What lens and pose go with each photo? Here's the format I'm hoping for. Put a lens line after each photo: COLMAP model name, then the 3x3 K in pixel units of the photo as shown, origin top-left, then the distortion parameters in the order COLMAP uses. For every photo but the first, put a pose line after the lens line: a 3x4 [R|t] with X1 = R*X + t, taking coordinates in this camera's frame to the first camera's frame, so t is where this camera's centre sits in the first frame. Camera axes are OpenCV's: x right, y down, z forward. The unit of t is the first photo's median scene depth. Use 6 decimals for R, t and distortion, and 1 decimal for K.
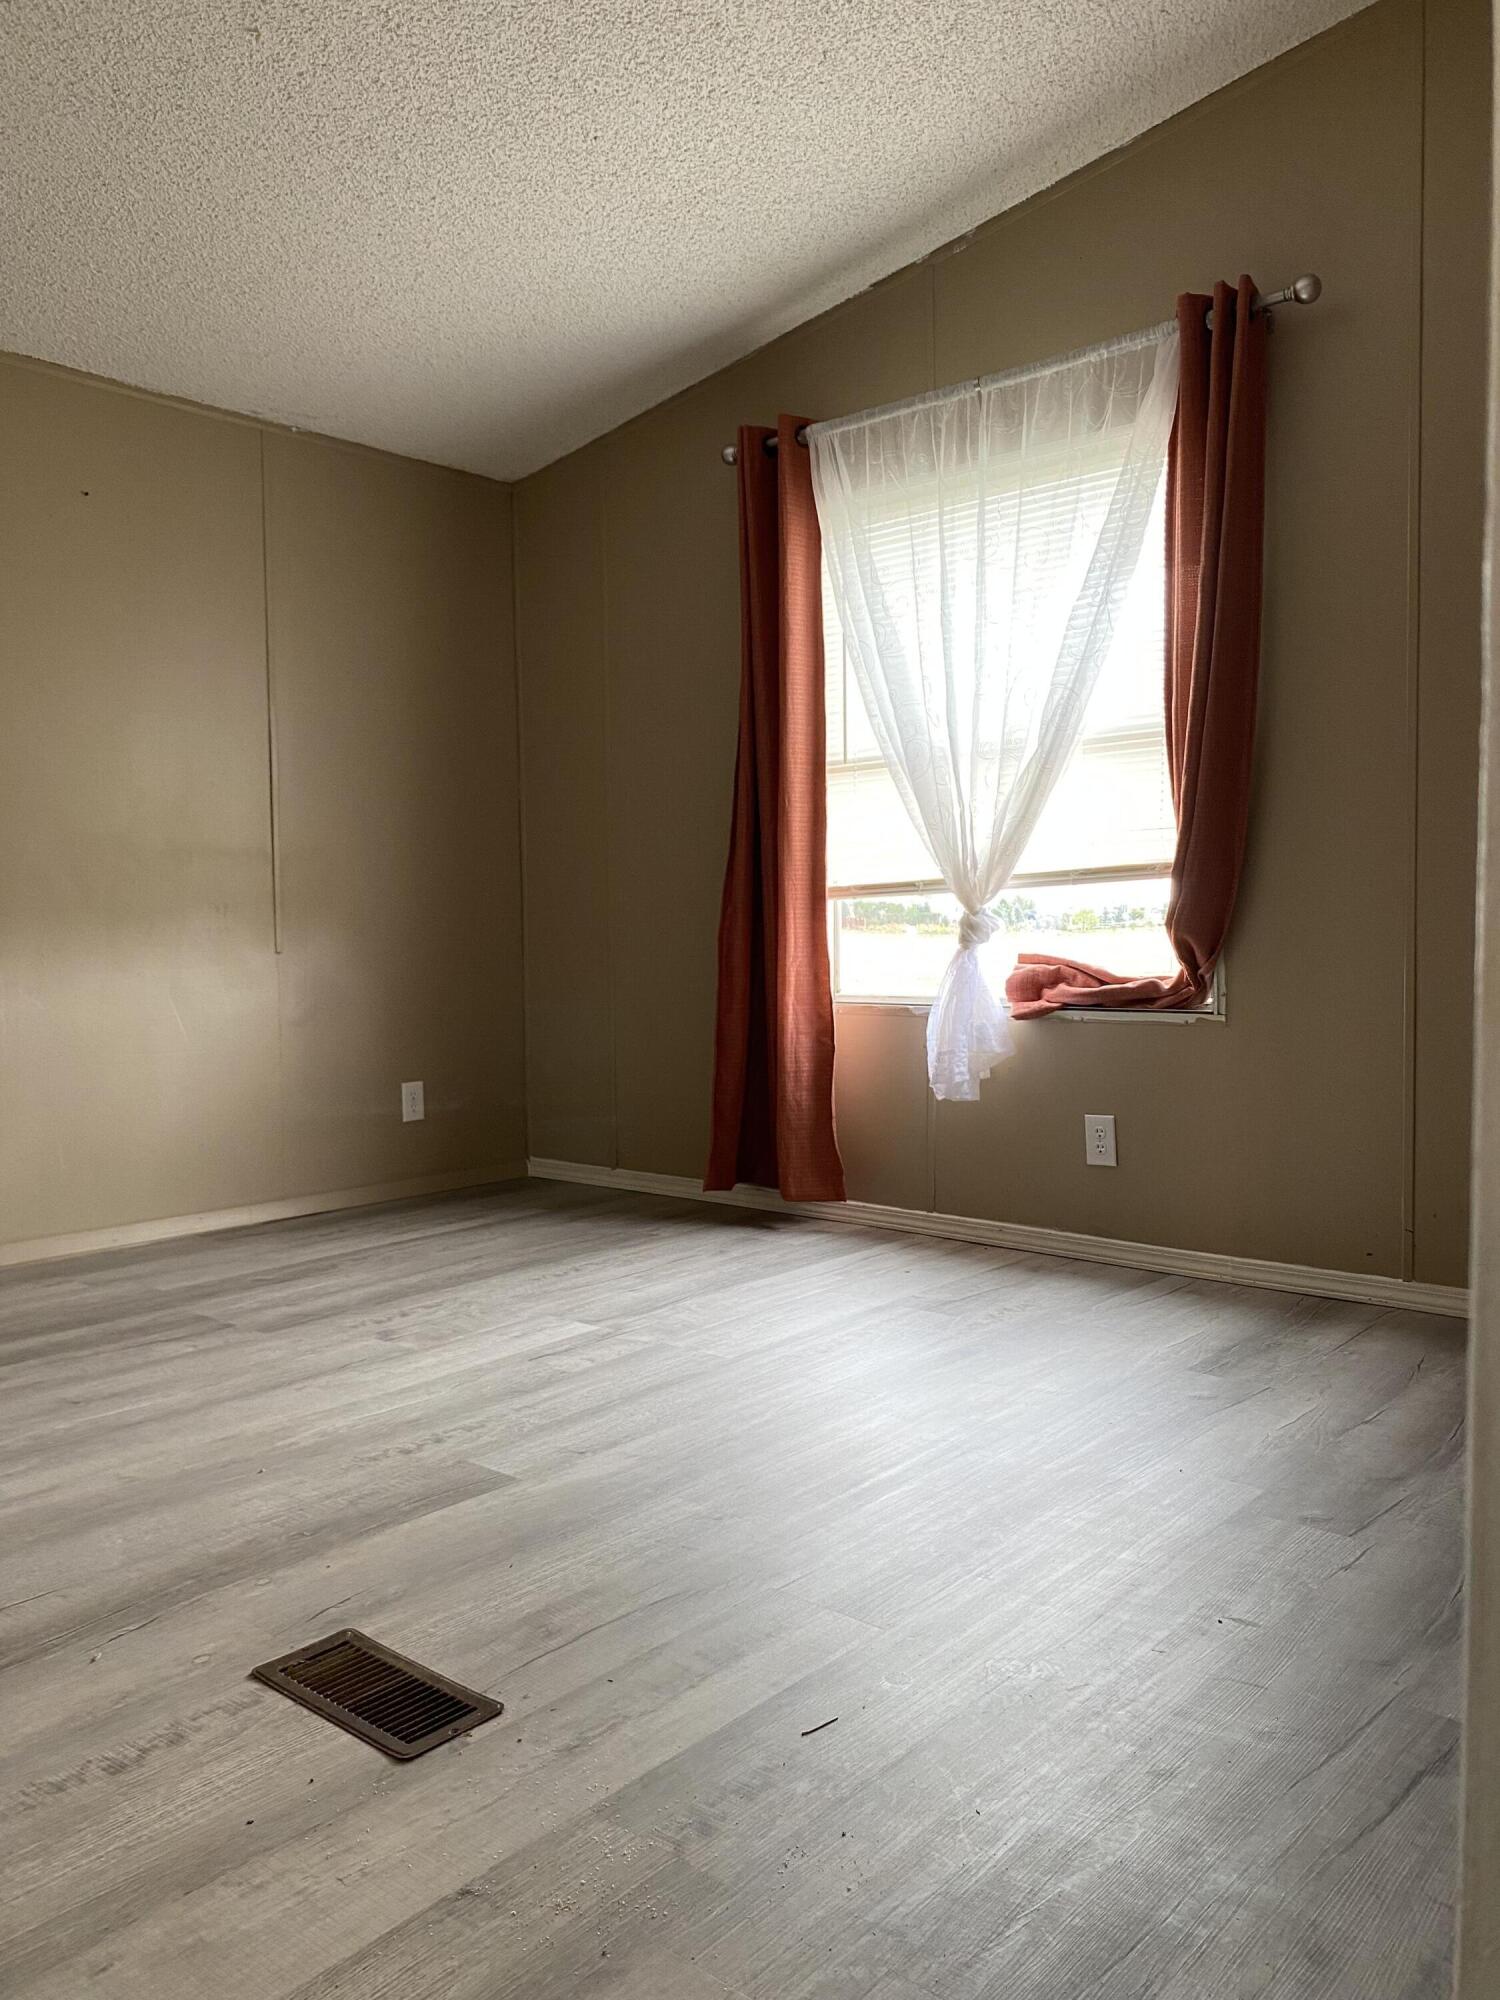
lens RADIAL K [[1526.0, 0, 740.1], [0, 1526.0, 988.4], [0, 0, 1]] dist [0.043230, -0.056138]
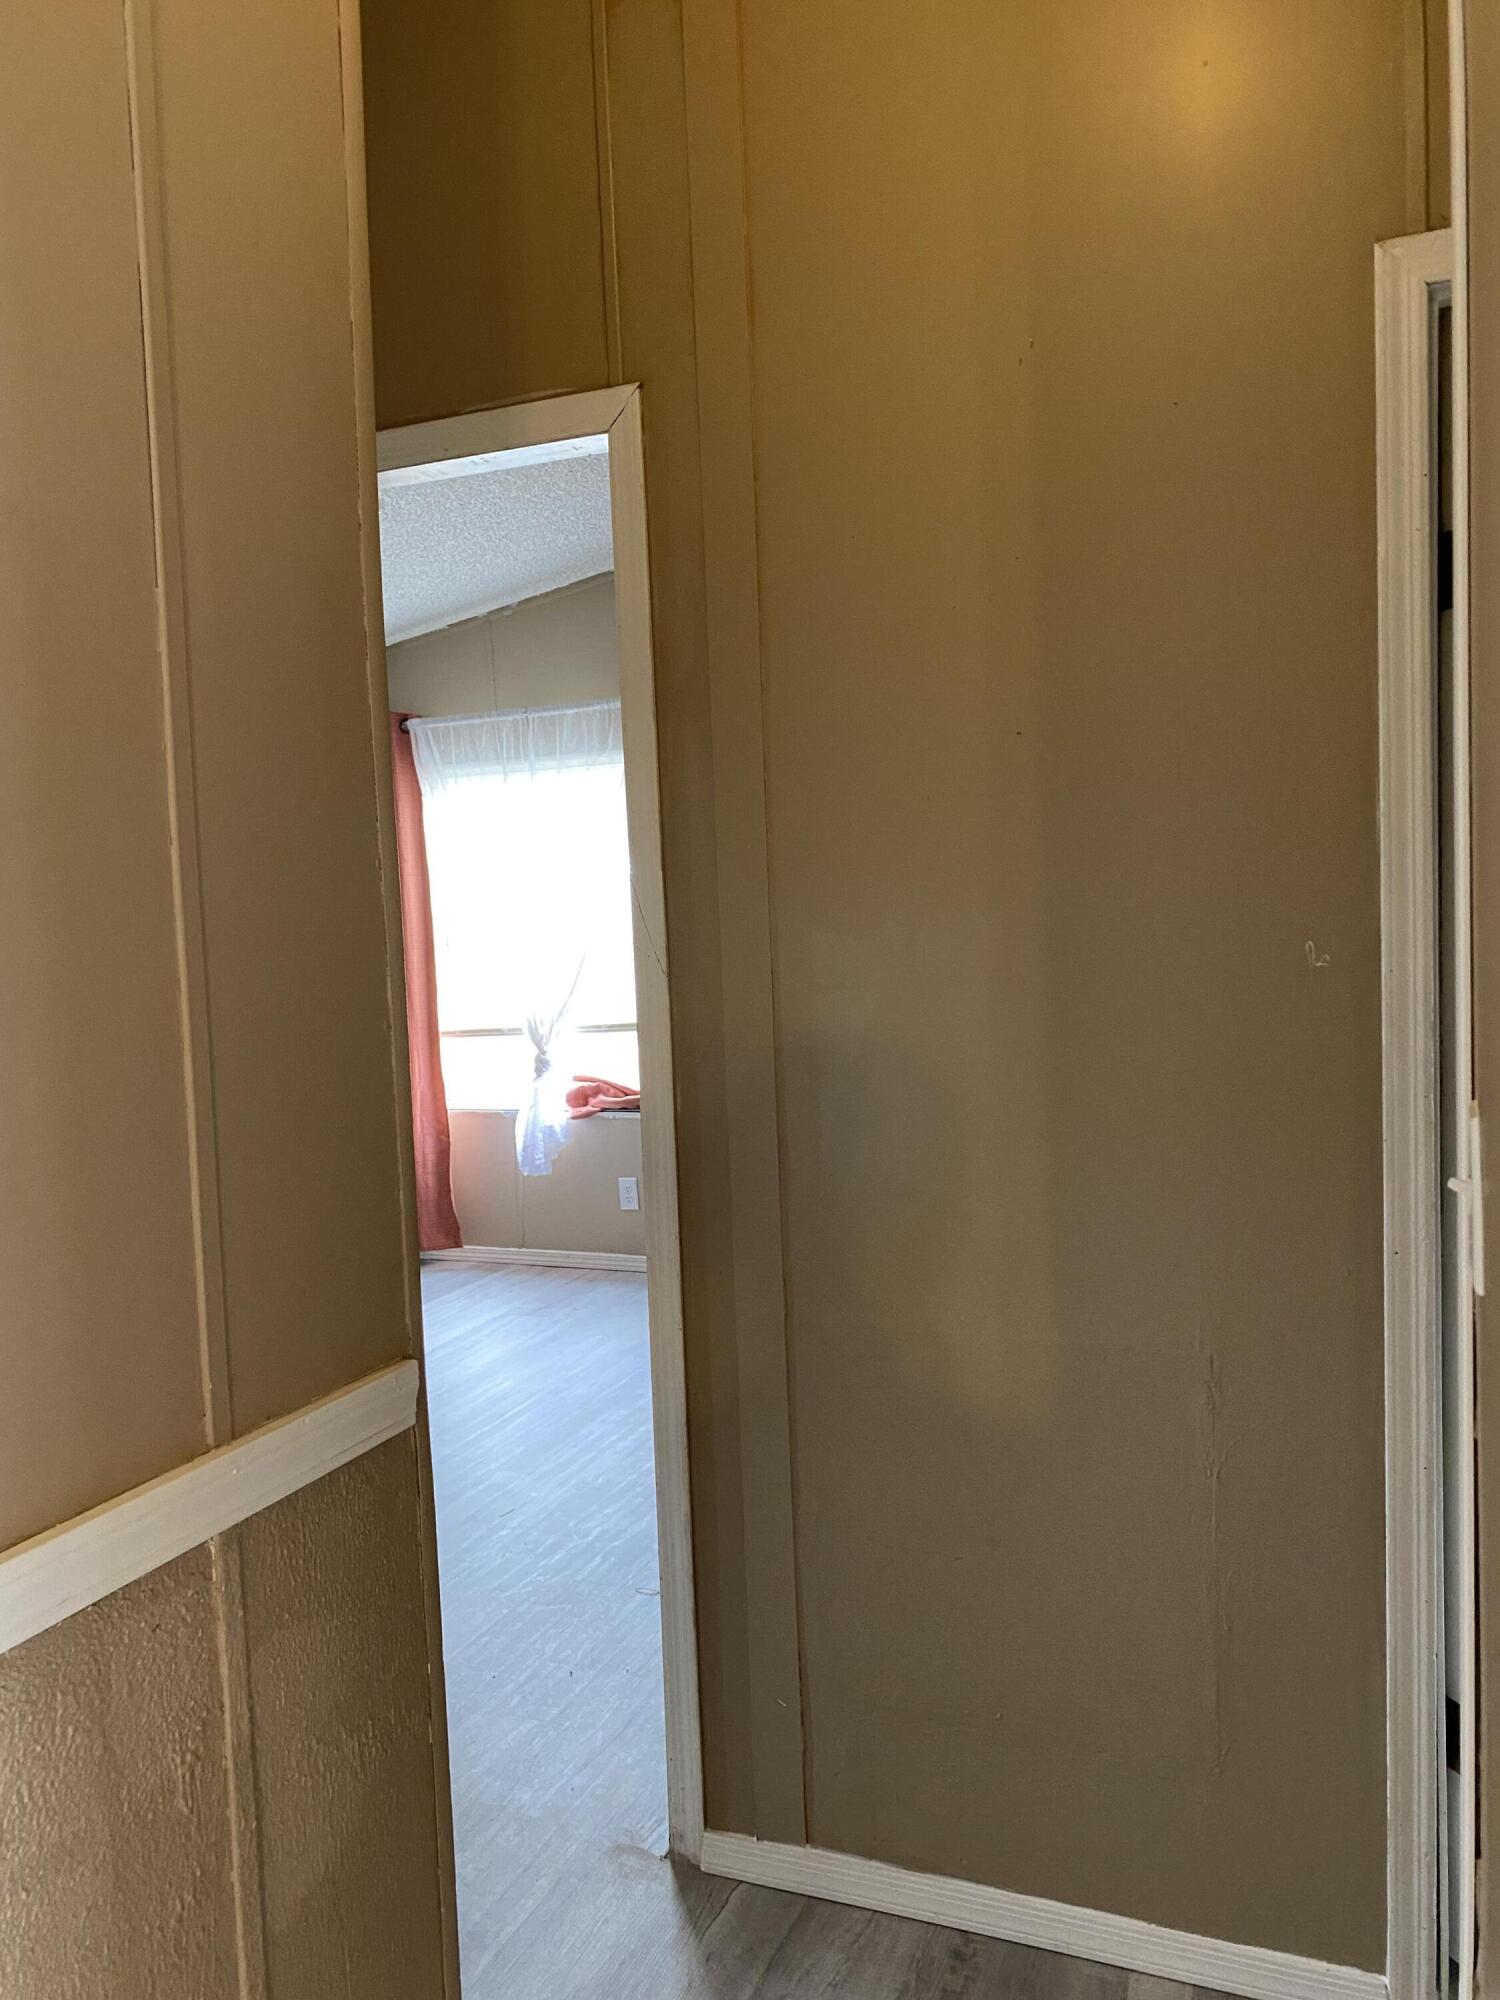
lens RADIAL K [[1526.0, 0, 766.6], [0, 1526.0, 999.6], [0, 0, 1]] dist [0.043230, -0.056138]
pose [[0.950626, -0.053015, 0.305776, -0.098130], [0.049086, 0.998584, 0.020529, -0.123226], [-0.306431, -0.004506, 0.951882, -0.526352]]
